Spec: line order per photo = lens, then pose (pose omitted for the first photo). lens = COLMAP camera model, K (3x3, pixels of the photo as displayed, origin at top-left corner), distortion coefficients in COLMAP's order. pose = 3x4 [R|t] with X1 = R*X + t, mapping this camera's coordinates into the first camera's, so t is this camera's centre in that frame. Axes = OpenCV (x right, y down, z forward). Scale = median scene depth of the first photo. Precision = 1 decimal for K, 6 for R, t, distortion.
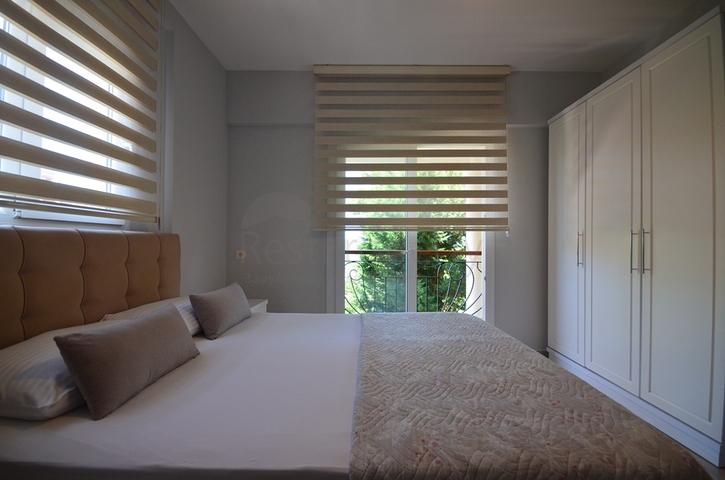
lens RADIAL K [[318.2, 0, 365.2], [0, 318.2, 237.5], [0, 0, 1]] dist [0.007975, -0.008475]
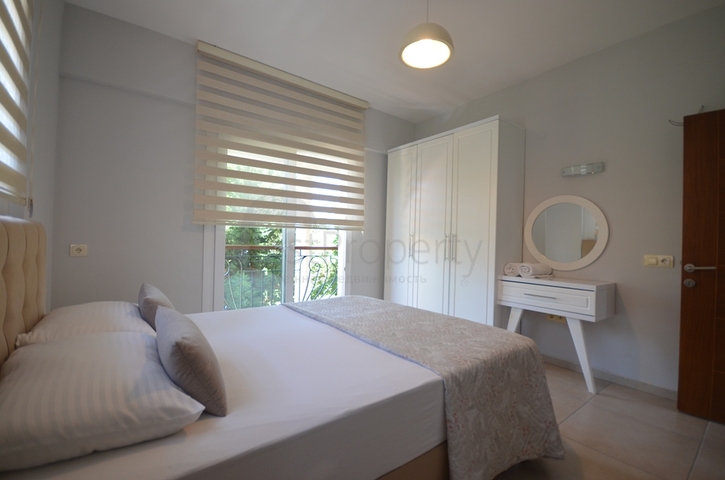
lens RADIAL K [[318.2, 0, 364.5], [0, 318.2, 237.1], [0, 0, 1]] dist [0.007975, -0.008475]
pose [[0.788145, 0.020576, 0.615145, -0.335281], [-0.030263, 0.999528, 0.005341, -0.002812], [-0.614745, -0.022825, 0.788396, -0.014316]]
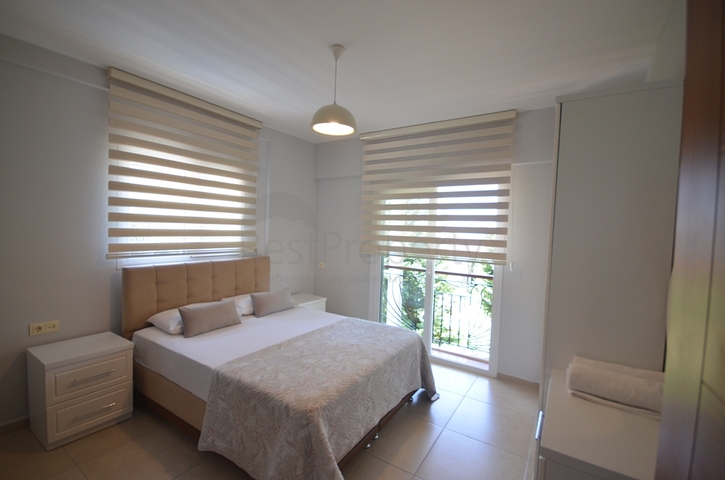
lens RADIAL K [[318.2, 0, 369.8], [0, 318.2, 242.2], [0, 0, 1]] dist [0.007975, -0.008475]
pose [[0.842872, 0.046369, -0.536113, 0.636760], [-0.019335, 0.998247, 0.055941, -0.152325], [0.537767, -0.036786, 0.842290, -0.159233]]
